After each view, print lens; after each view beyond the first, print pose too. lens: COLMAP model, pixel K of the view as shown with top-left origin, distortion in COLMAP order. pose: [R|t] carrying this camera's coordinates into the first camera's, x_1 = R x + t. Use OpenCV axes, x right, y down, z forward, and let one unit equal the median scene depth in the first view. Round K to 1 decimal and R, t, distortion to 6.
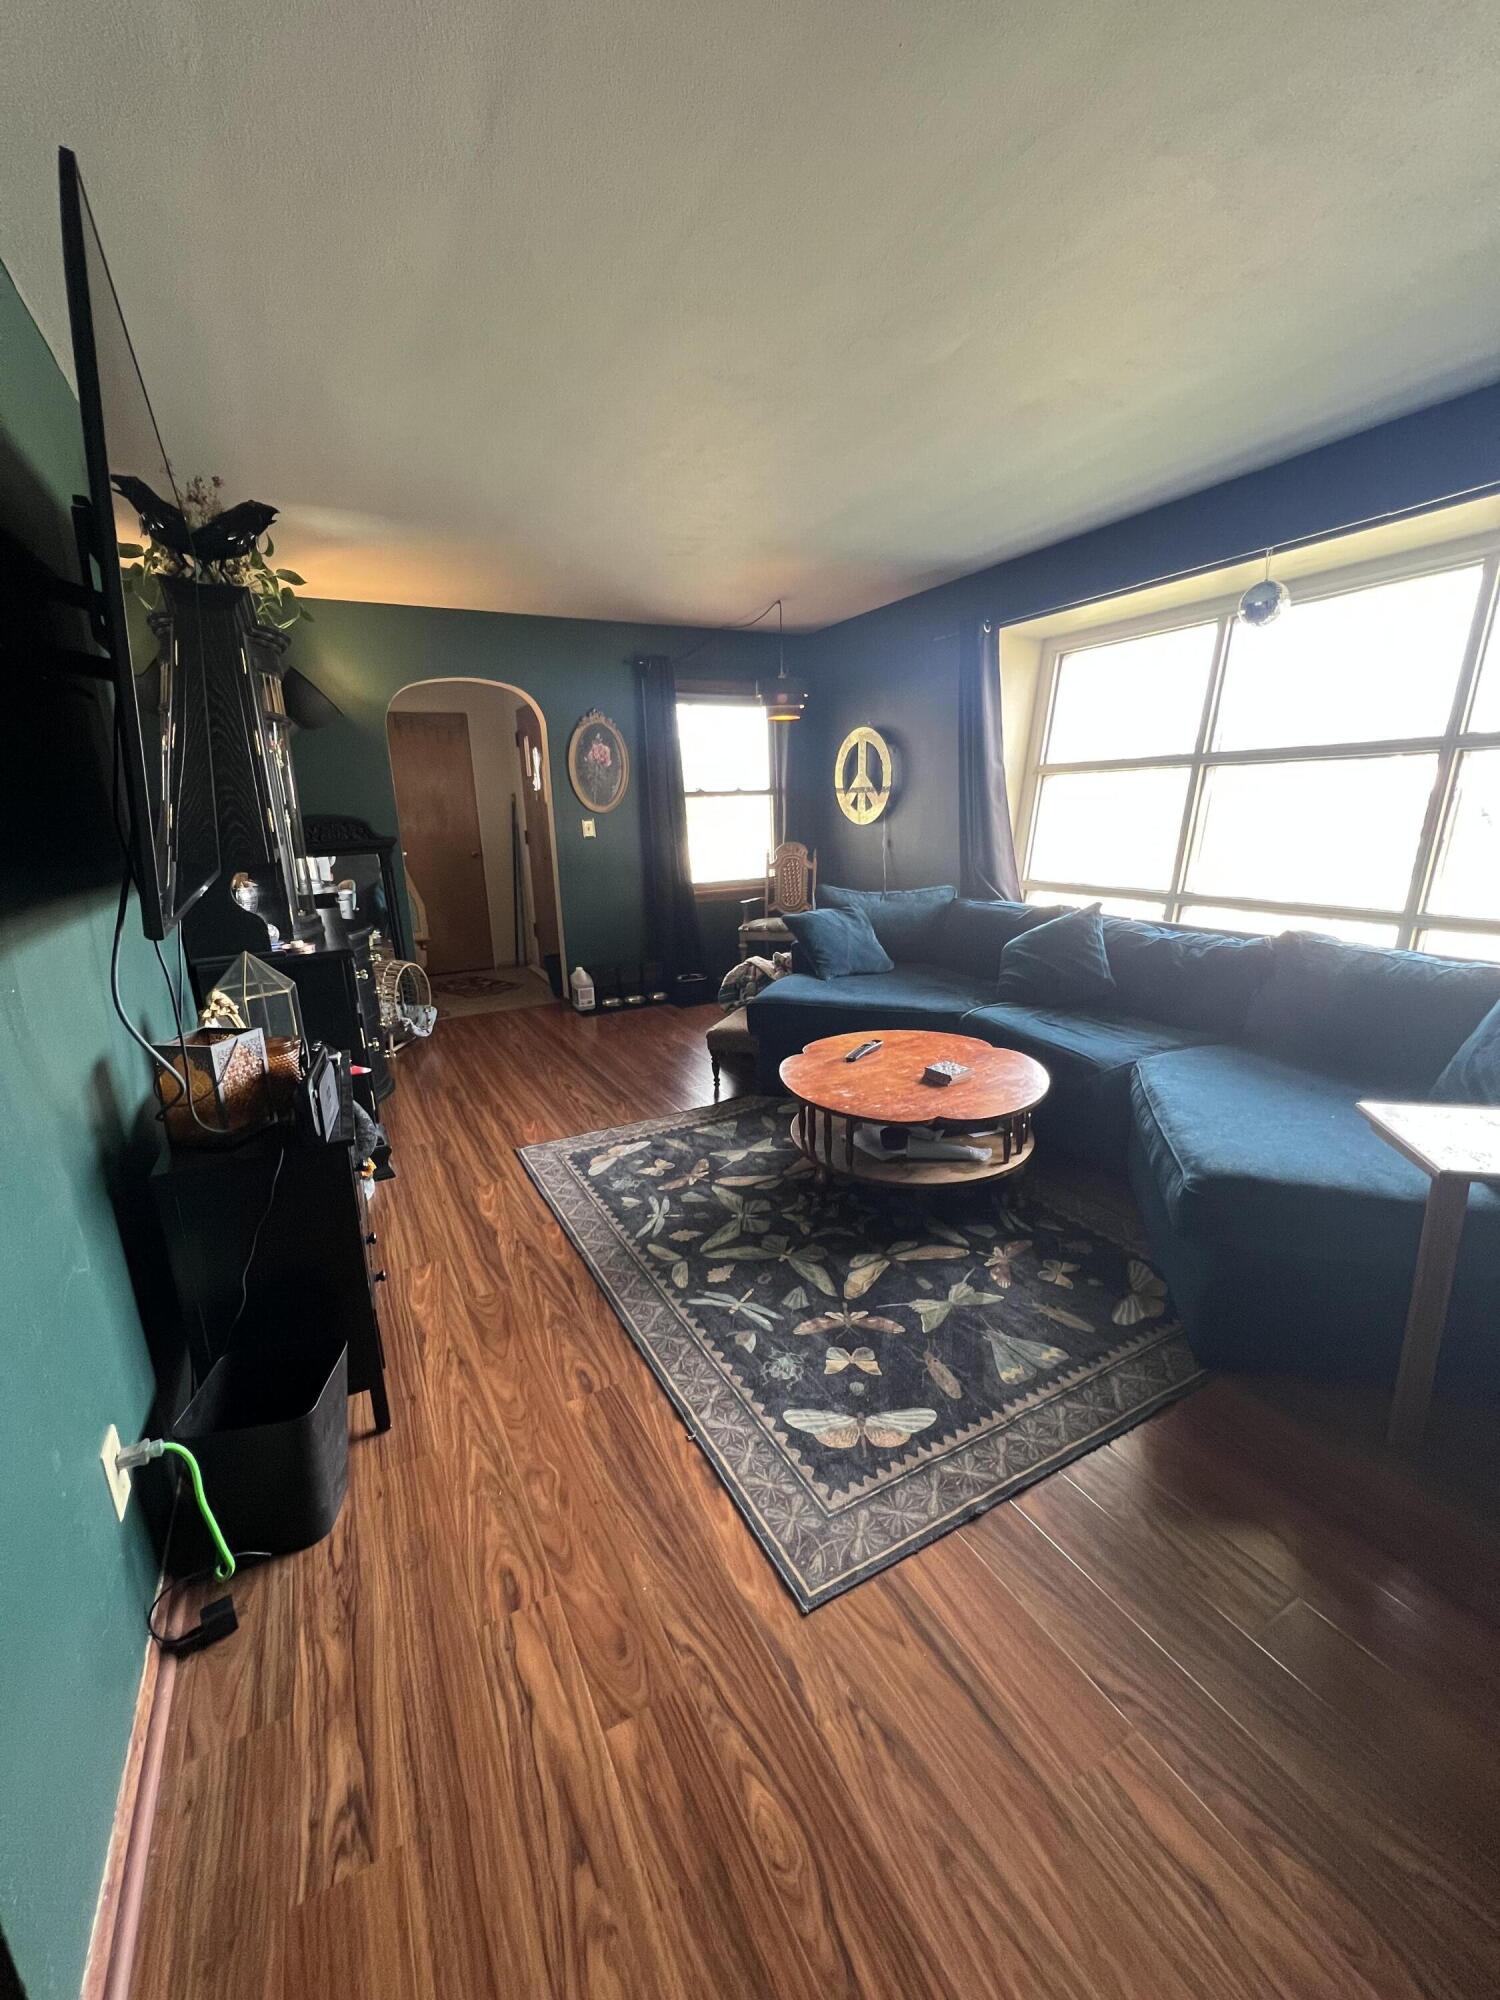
lens RADIAL K [[806.5, 0, 750.0], [0, 806.5, 1000.0], [0, 0, 1]] dist [-0.003154, -0.000151]
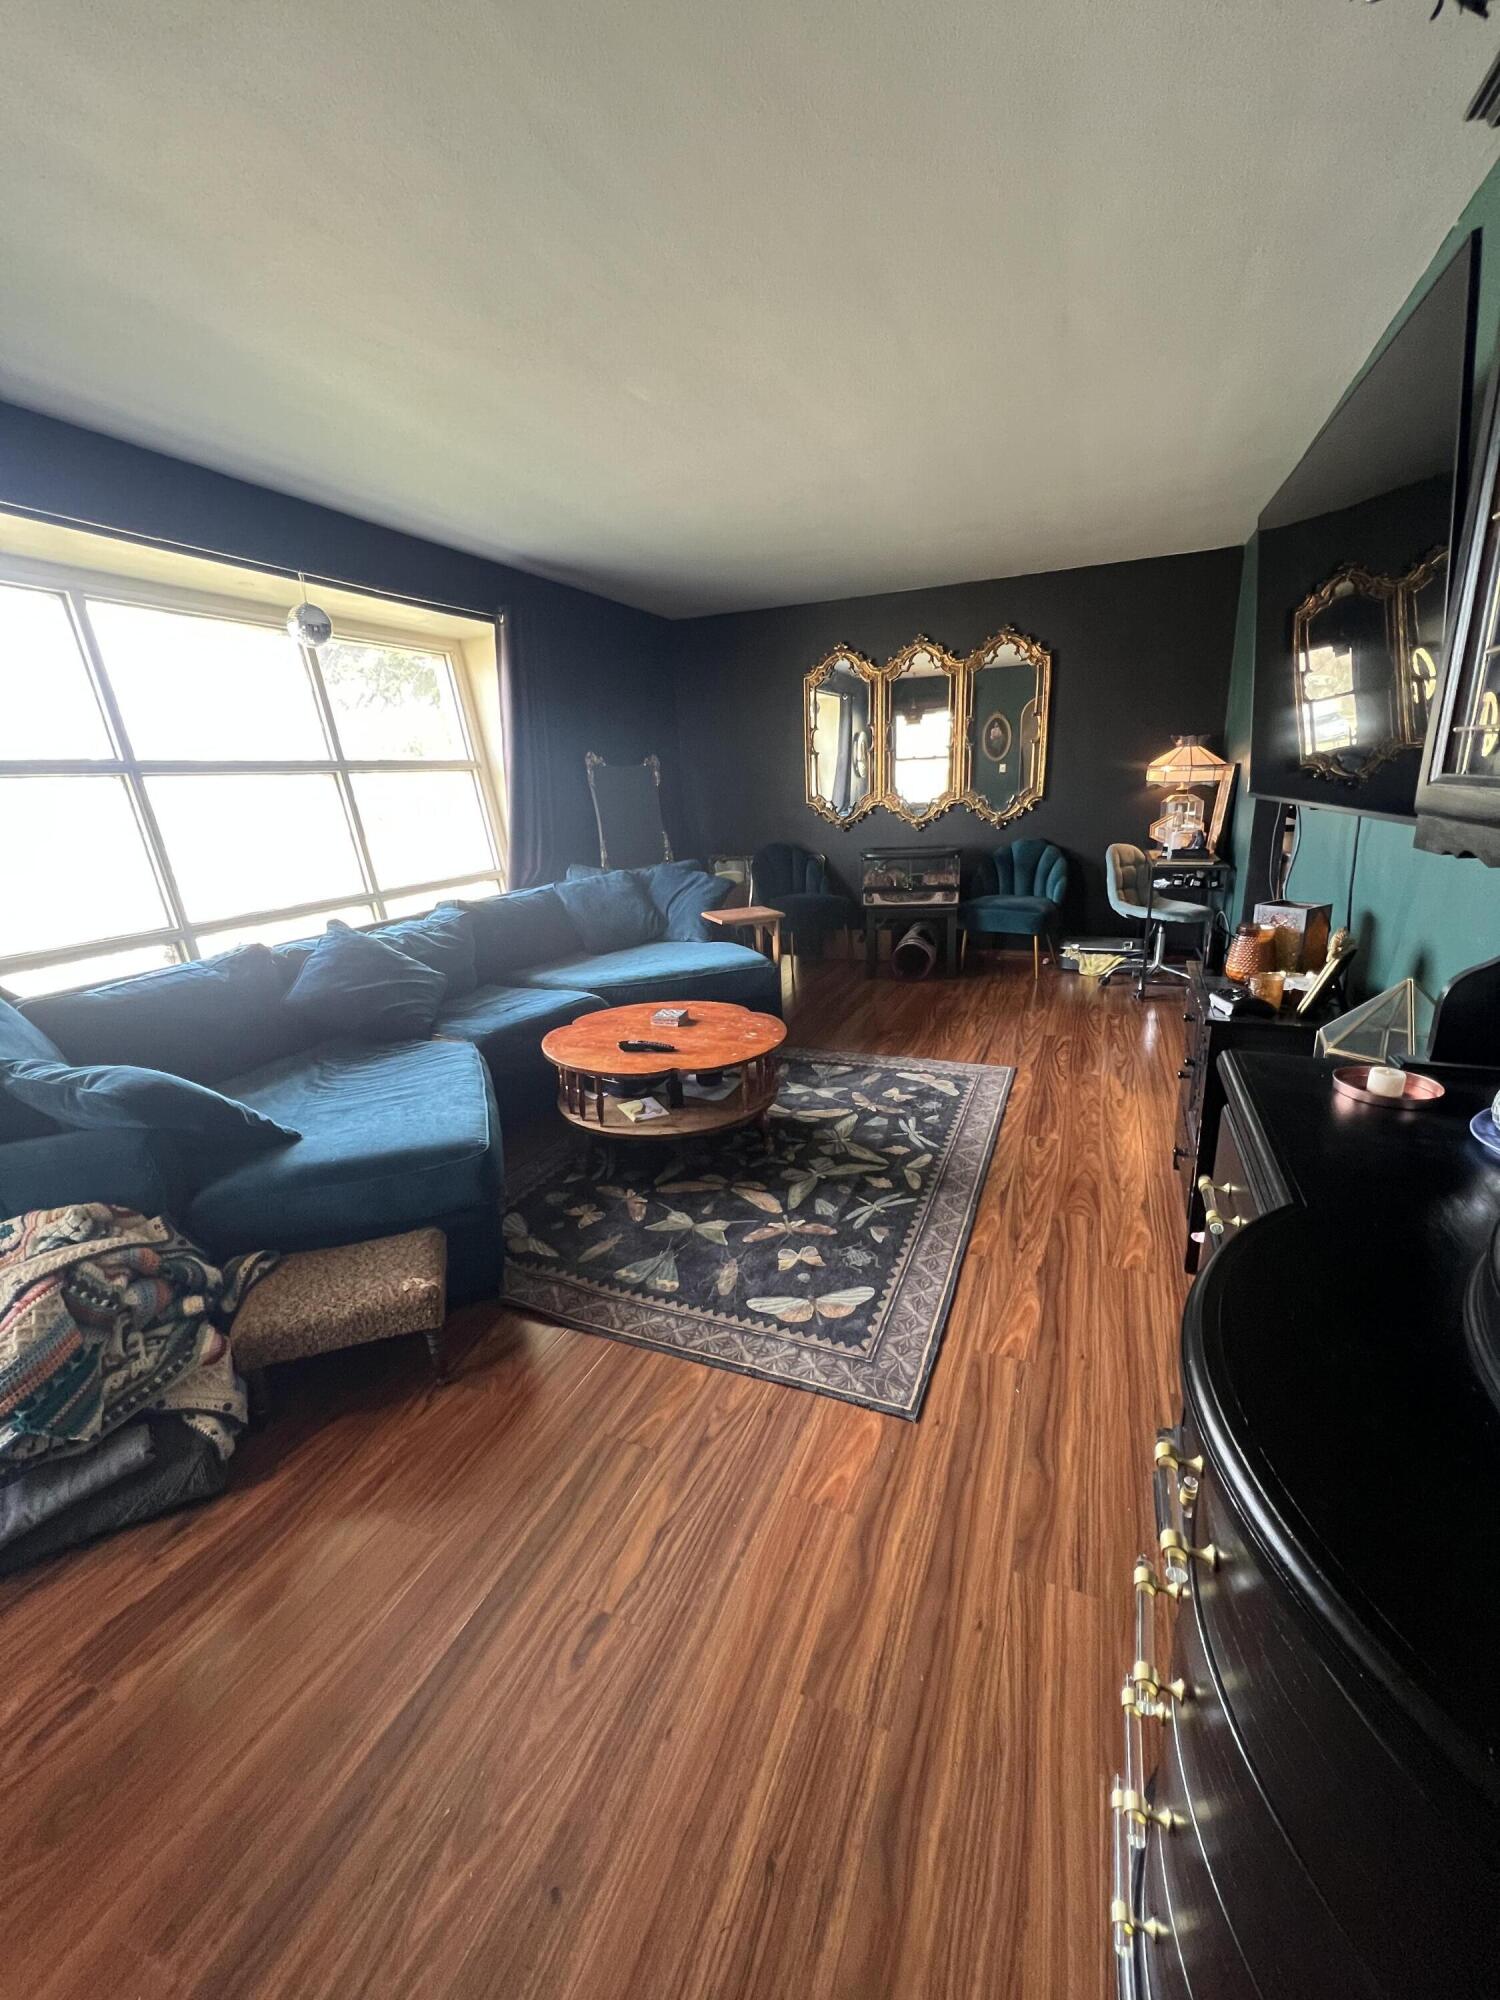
lens RADIAL K [[806.5, 0, 750.0], [0, 806.5, 1000.0], [0, 0, 1]] dist [-0.003154, -0.000151]
pose [[-0.628422, -0.147038, 0.763849, -0.749192], [0.247685, 0.893039, 0.375678, -0.358757], [-0.737386, 0.425279, -0.524786, 1.594503]]
